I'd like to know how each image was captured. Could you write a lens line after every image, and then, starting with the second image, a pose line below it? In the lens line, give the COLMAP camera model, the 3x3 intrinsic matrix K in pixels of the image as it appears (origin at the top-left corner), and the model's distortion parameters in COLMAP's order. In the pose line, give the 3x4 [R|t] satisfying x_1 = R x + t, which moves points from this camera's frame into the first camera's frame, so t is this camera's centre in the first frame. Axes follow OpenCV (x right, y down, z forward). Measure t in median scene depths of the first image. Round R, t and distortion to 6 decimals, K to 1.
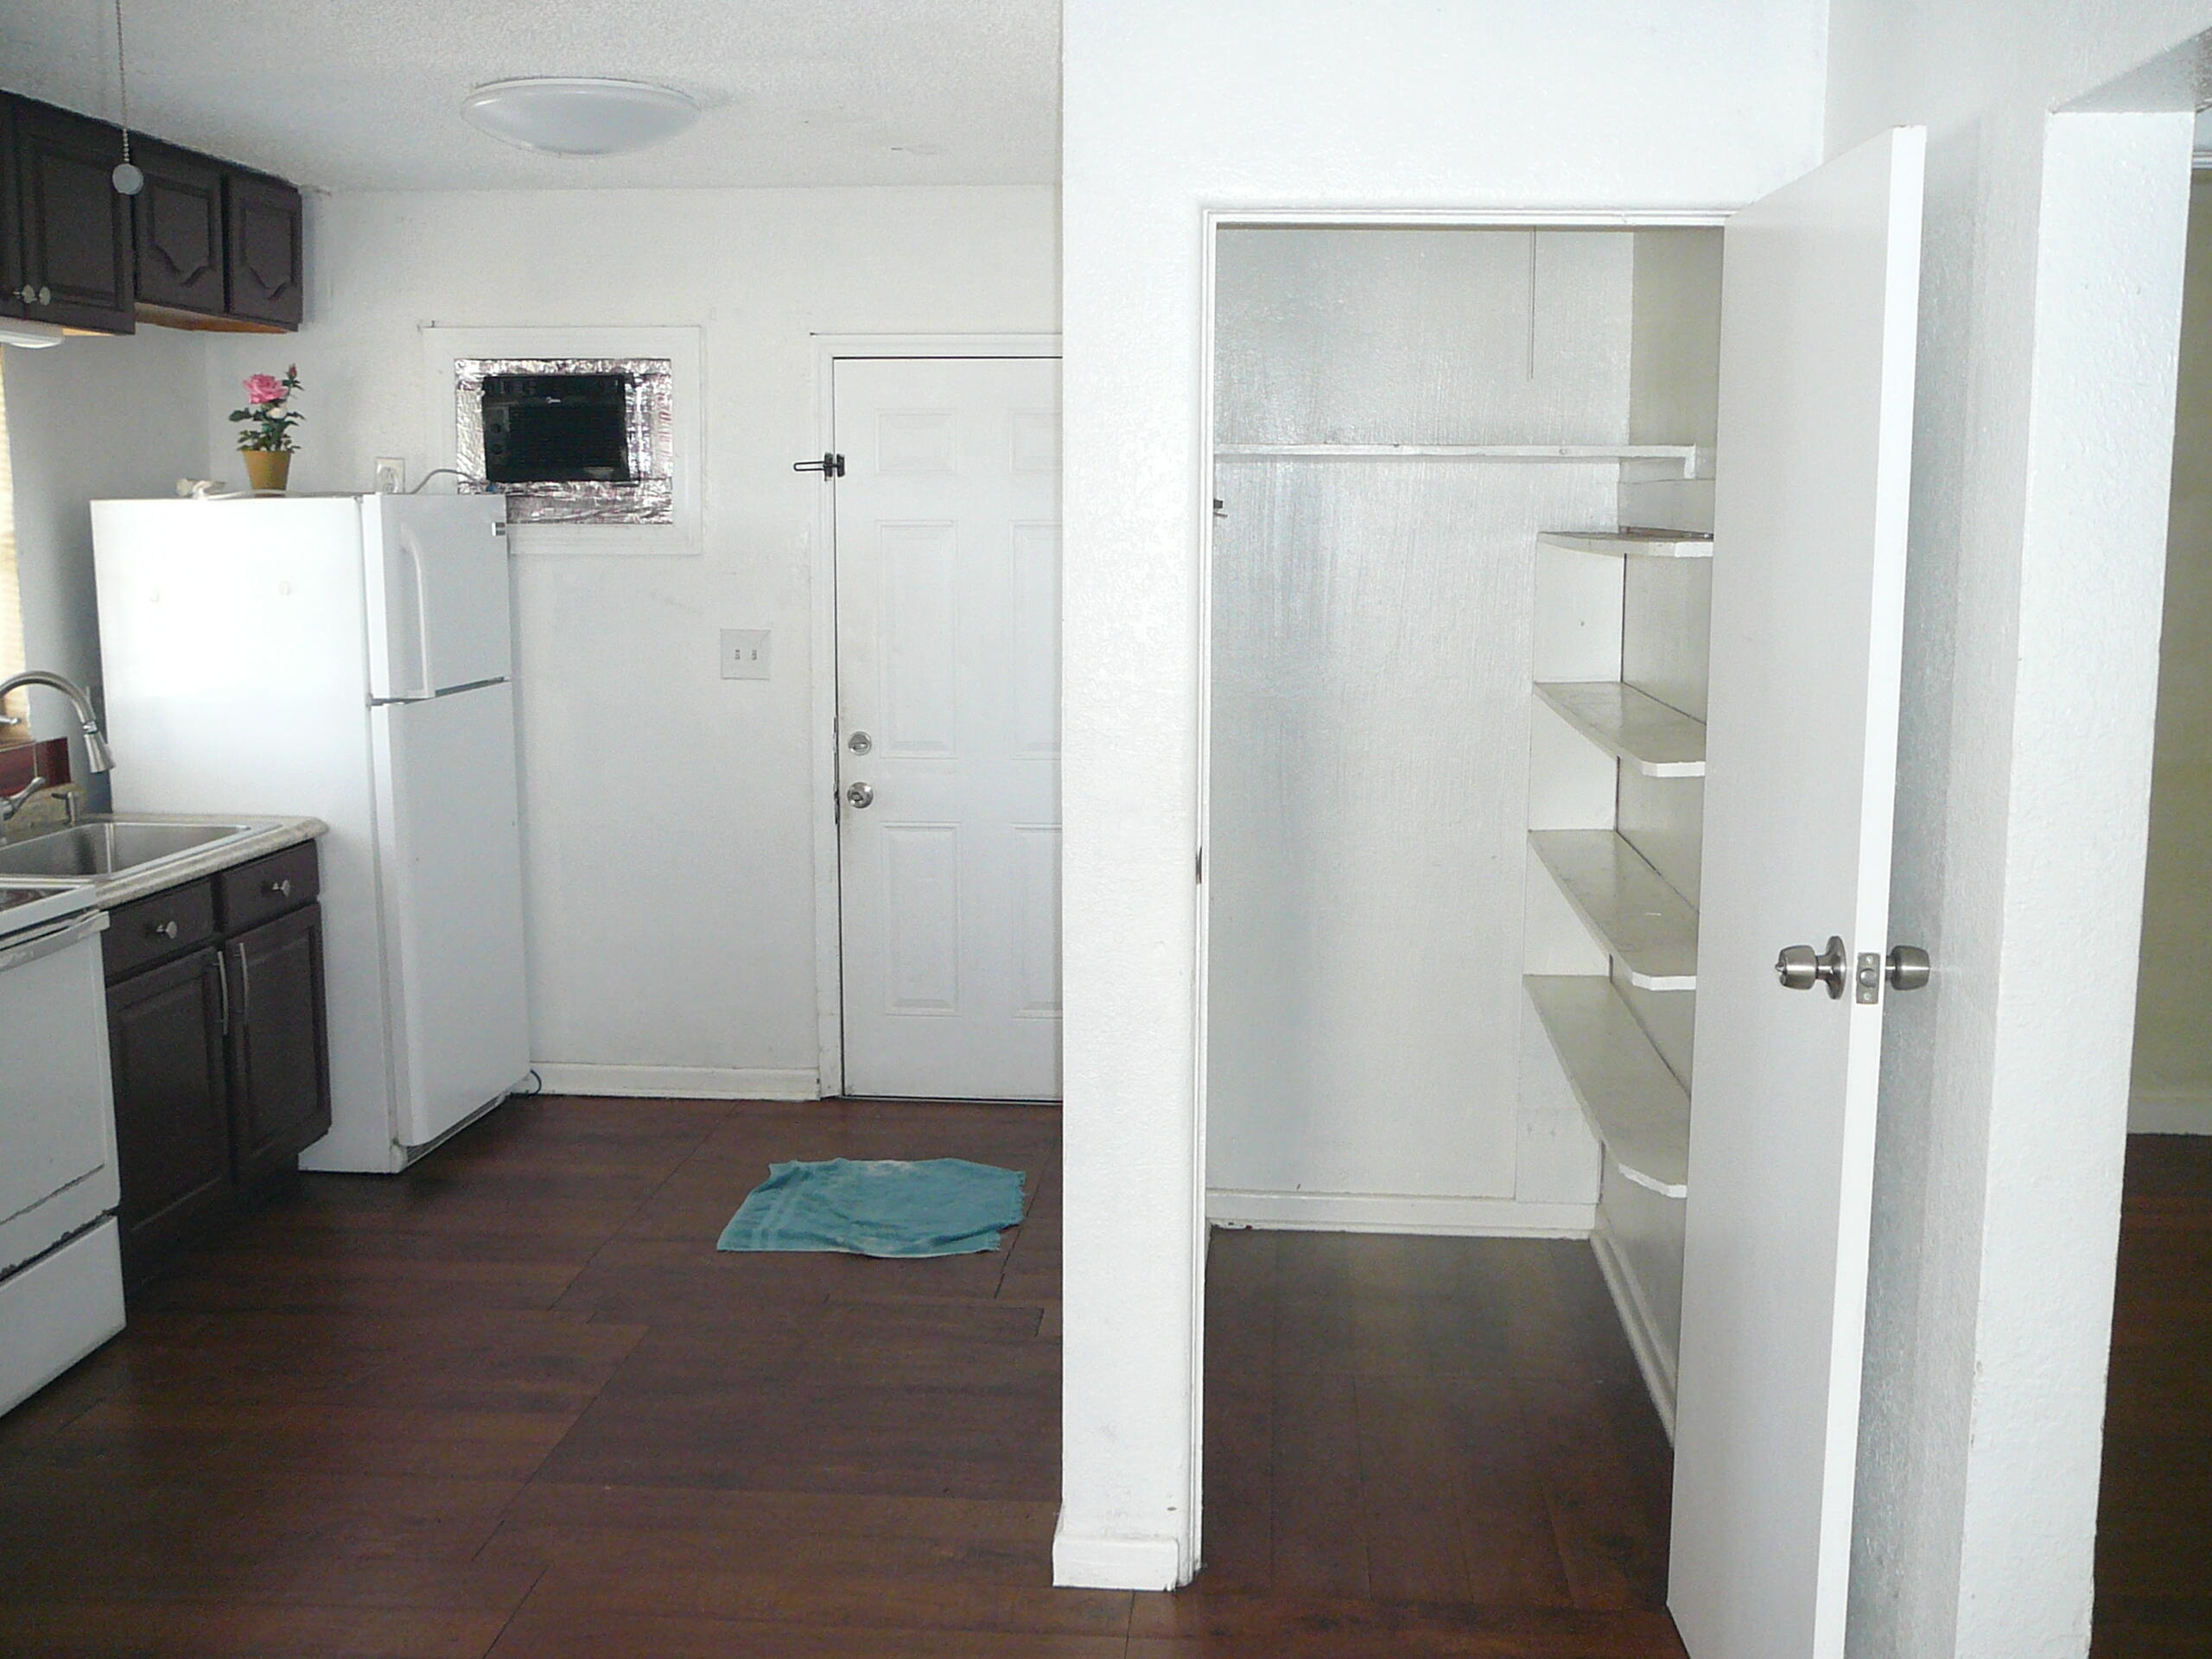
lens RADIAL K [[2294.2, 0, 1148.7], [0, 2294.2, 823.5], [0, 0, 1]] dist [-0.120641, 0.201396]
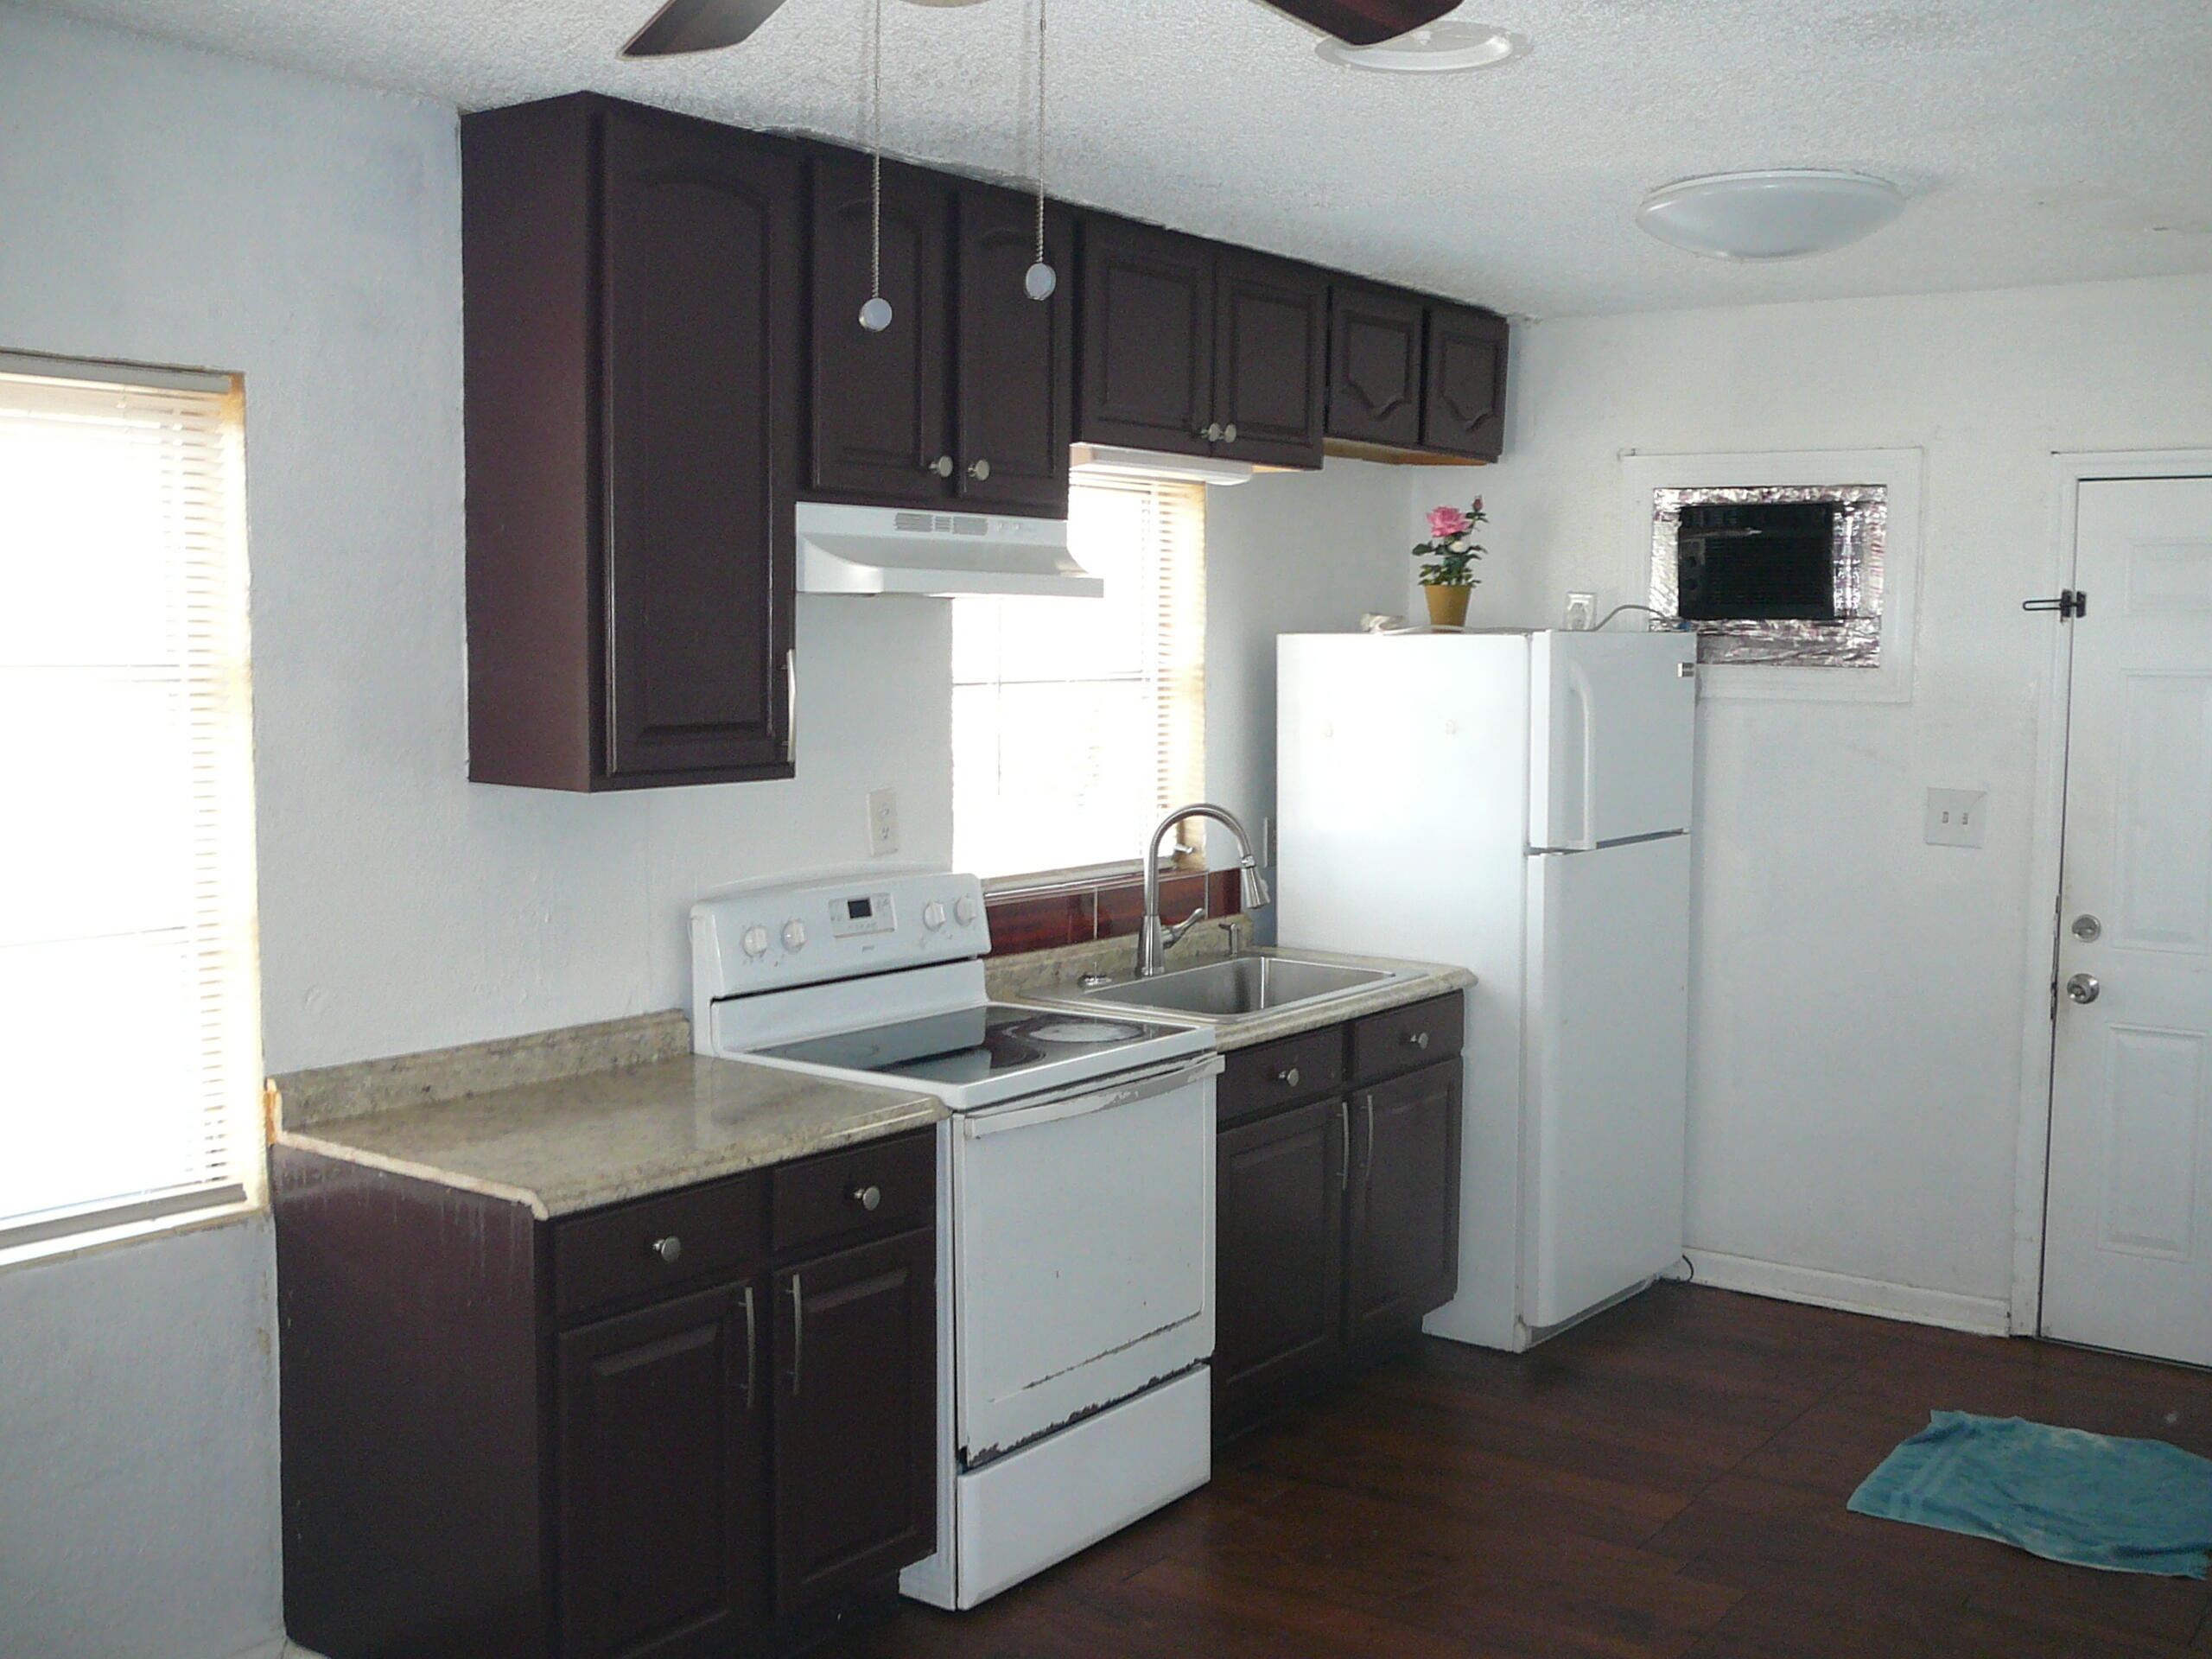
lens RADIAL K [[2286.3, 0, 1106.0], [0, 2286.3, 829.5], [0, 0, 1]] dist [-0.117732, 0.159691]
pose [[0.841358, 0.050174, -0.538144, 0.017484], [-0.079410, 0.996352, -0.031257, -0.018402], [0.534613, 0.069032, 0.842273, 0.106346]]
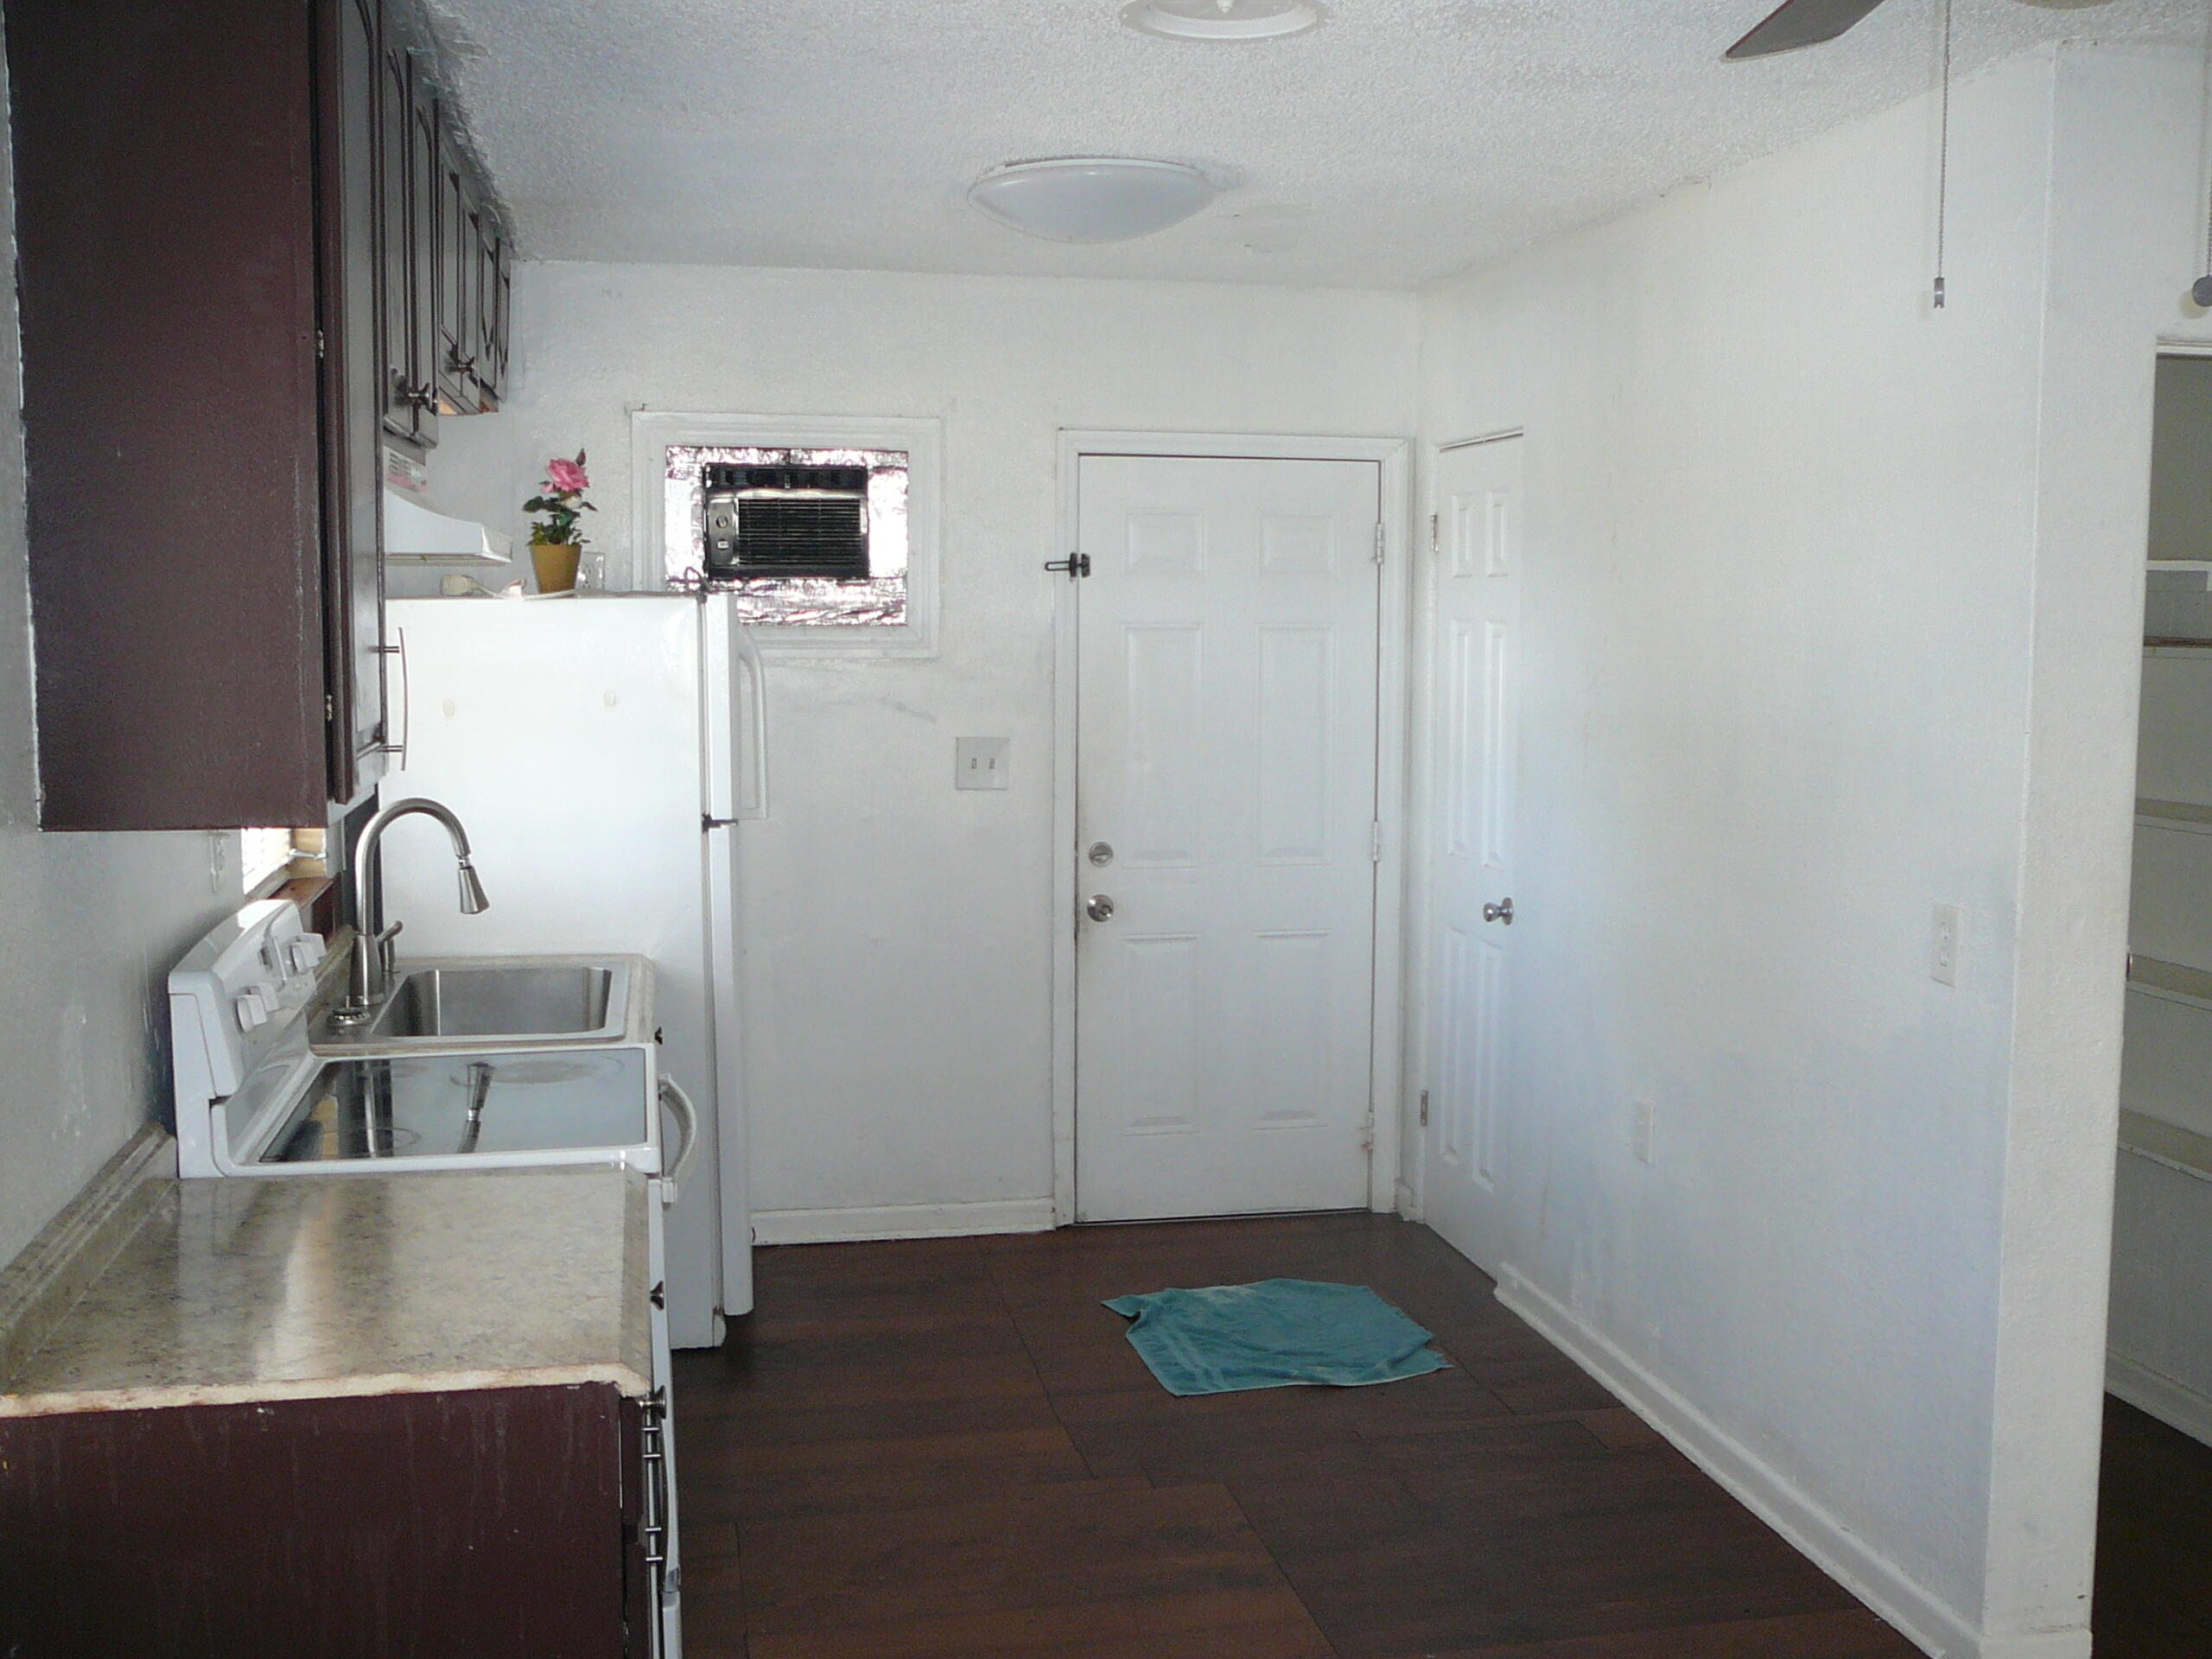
lens RADIAL K [[2294.2, 0, 1148.7], [0, 2294.2, 823.5], [0, 0, 1]] dist [-0.120641, 0.201396]
pose [[0.961928, -0.025411, 0.272119, -0.410751], [0.035775, 0.998808, -0.033192, -0.016913], [-0.270951, 0.041664, 0.961691, 0.077859]]
